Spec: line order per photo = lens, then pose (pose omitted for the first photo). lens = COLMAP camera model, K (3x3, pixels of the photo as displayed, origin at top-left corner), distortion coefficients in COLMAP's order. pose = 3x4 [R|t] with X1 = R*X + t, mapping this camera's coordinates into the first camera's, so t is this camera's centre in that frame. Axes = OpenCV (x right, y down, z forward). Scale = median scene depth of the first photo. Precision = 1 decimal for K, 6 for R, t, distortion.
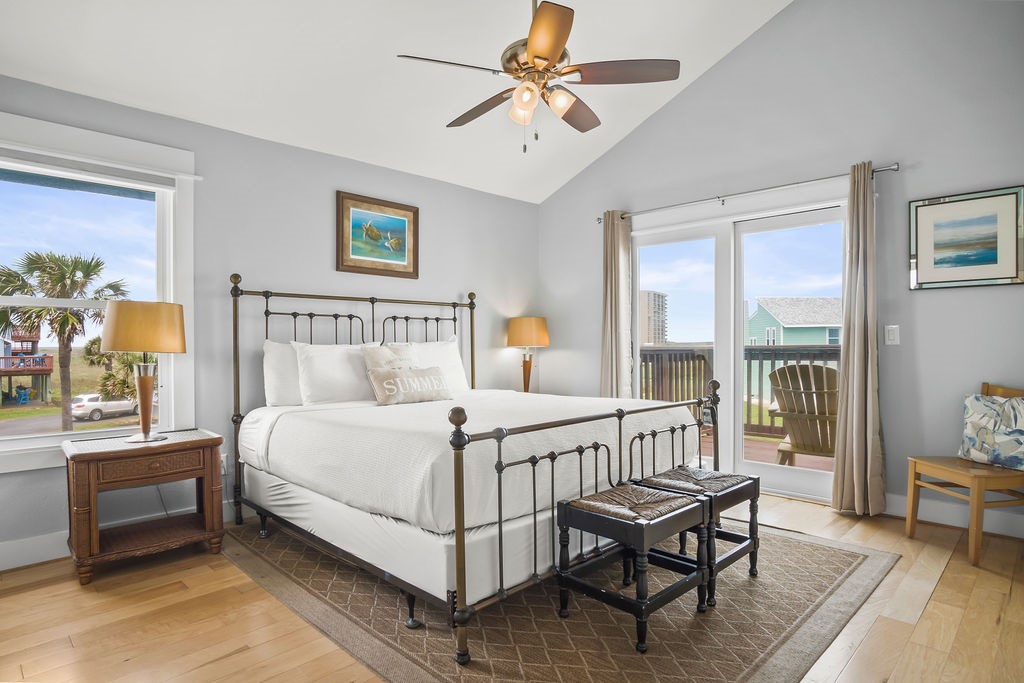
lens RADIAL K [[553.1, 0, 510.1], [0, 553.1, 338.9], [0, 0, 1]] dist [-0.041705, 0.014814]
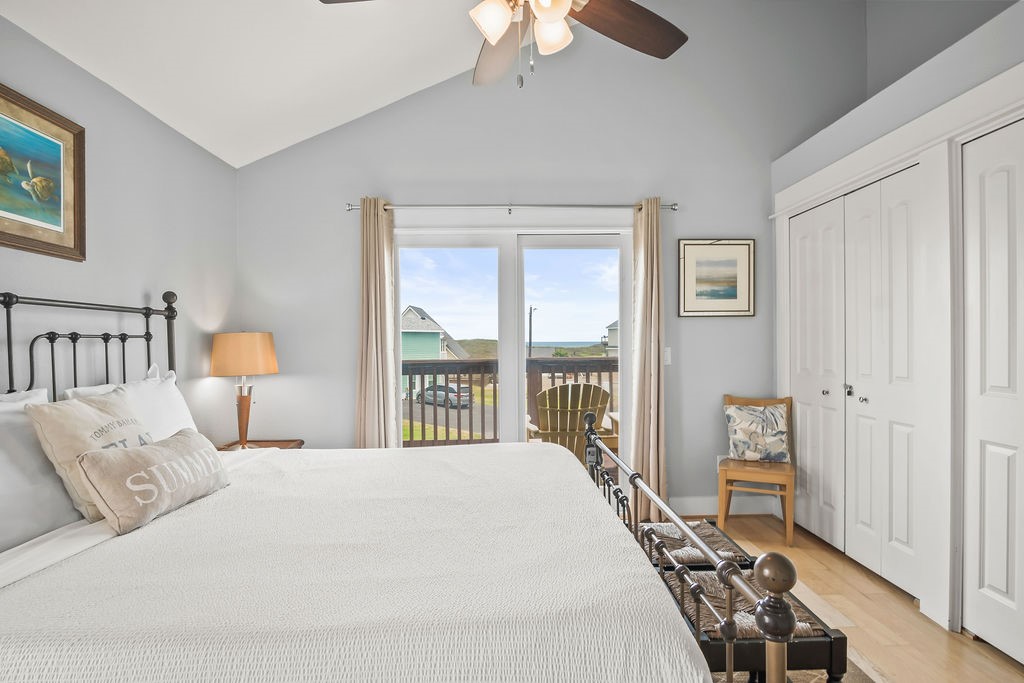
lens RADIAL K [[553.1, 0, 510.1], [0, 553.1, 338.9], [0, 0, 1]] dist [-0.041705, 0.014814]
pose [[0.687253, -0.000636, 0.726418, -0.280194], [0.005305, 0.999977, -0.004144, -0.031529], [-0.726399, 0.006702, 0.687241, 0.364375]]
